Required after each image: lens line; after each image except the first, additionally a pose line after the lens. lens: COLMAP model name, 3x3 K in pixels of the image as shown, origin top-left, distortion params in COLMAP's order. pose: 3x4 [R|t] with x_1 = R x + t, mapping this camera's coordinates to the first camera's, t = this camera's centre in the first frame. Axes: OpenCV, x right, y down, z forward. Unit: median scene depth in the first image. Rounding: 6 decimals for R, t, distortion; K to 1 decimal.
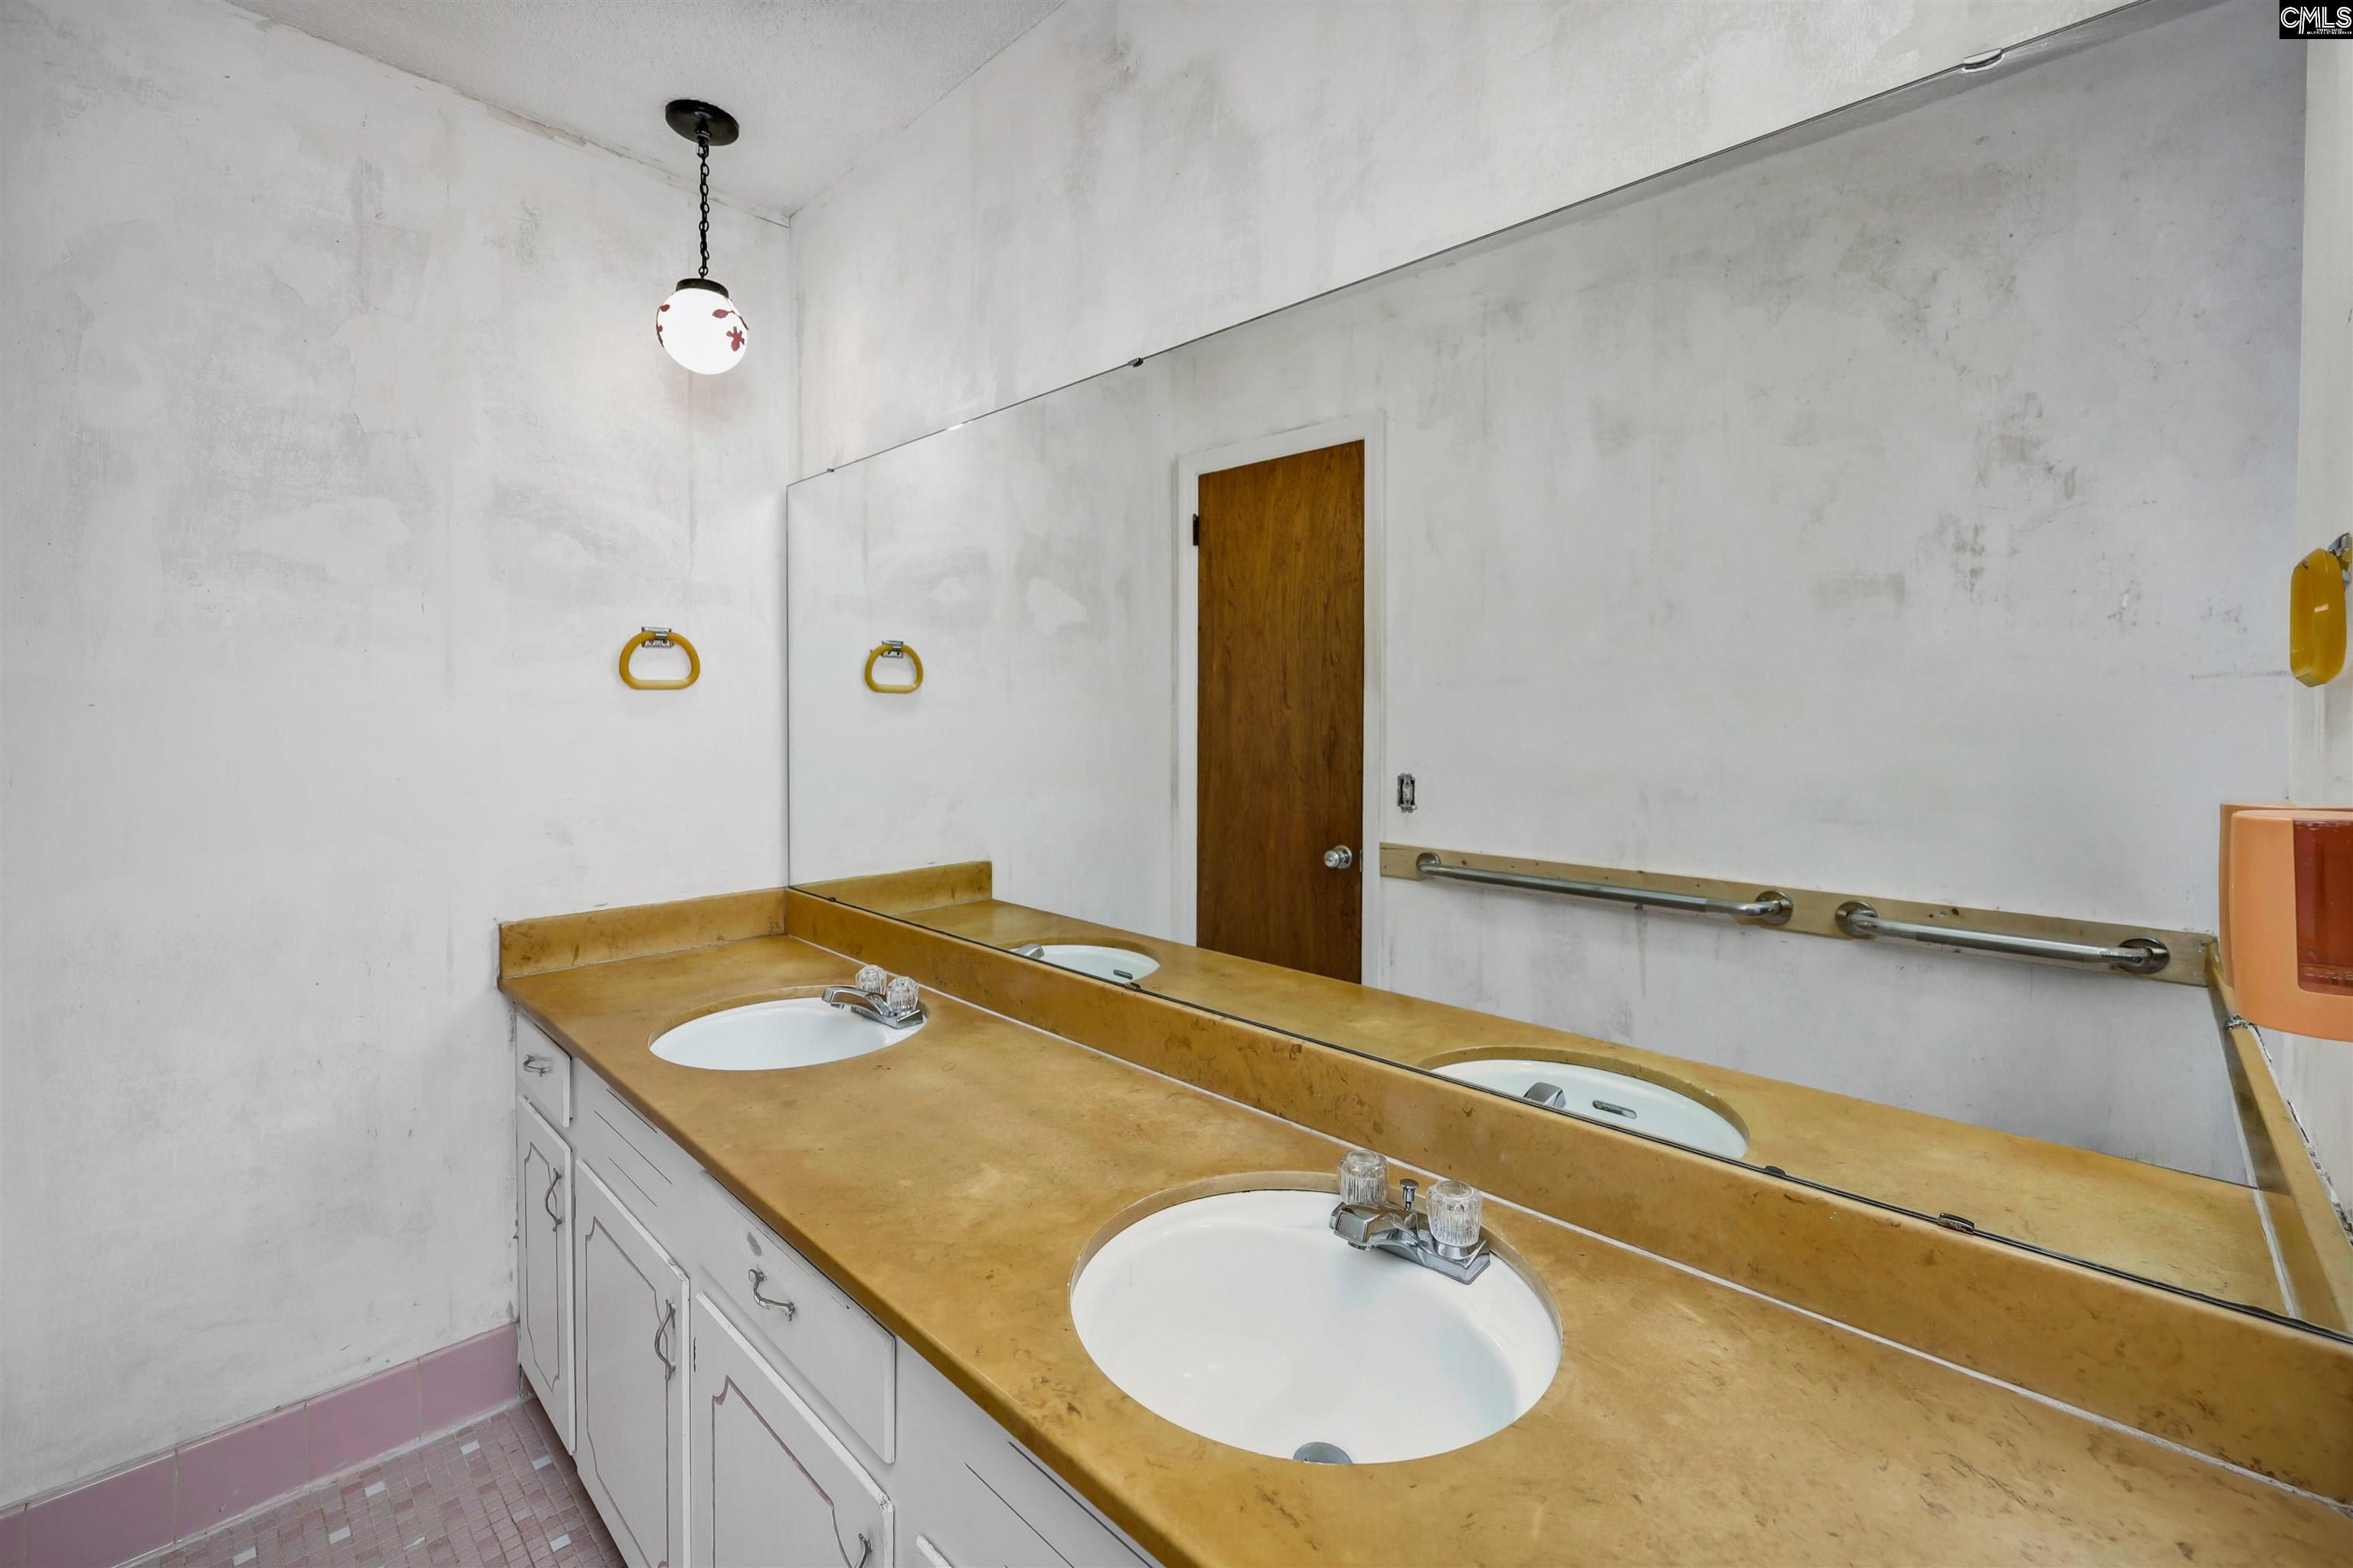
lens RADIAL K [[963.9, 0, 1184.0], [0, 963.9, 729.1], [0, 0, 1]] dist [-0.008461, -0.000005]
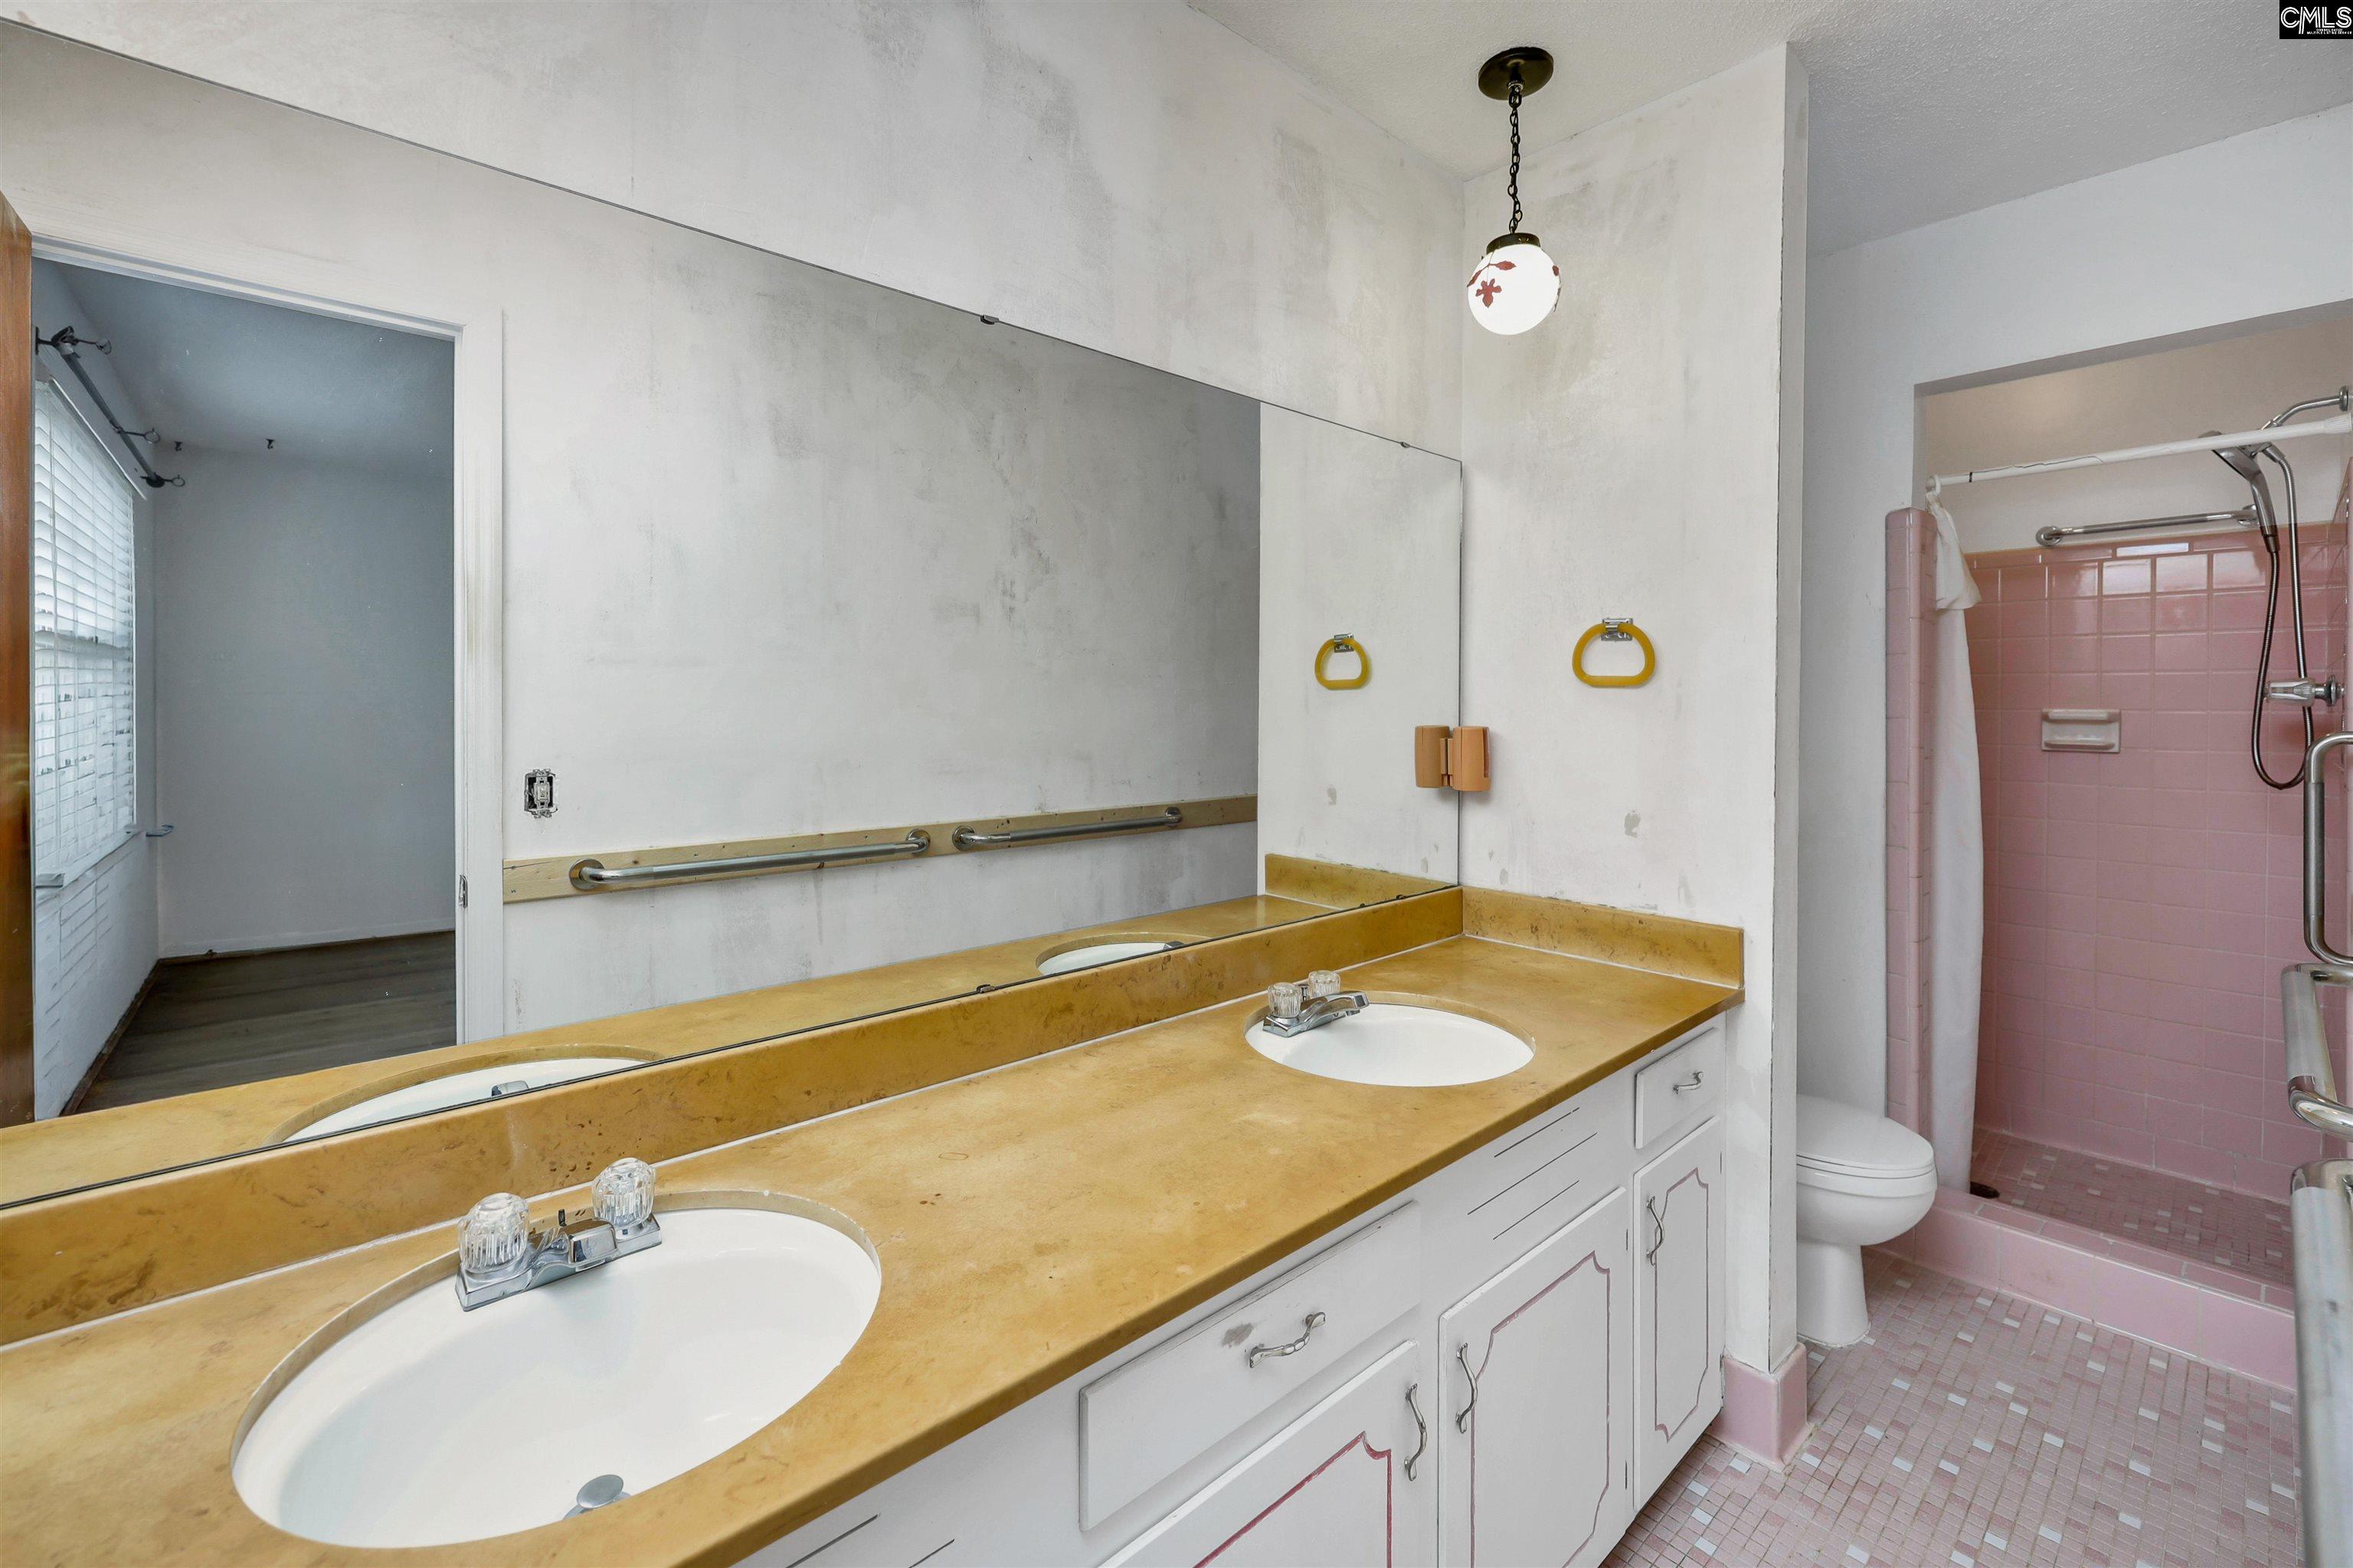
lens RADIAL K [[971.0, 0, 1169.4], [0, 971.0, 707.1], [0, 0, 1]] dist [0.001599, 0.000639]
pose [[0.084205, -0.008083, 0.996416, -0.799643], [0.013216, 0.999888, 0.006994, -0.006781], [-0.996361, 0.012580, 0.084303, 0.611769]]
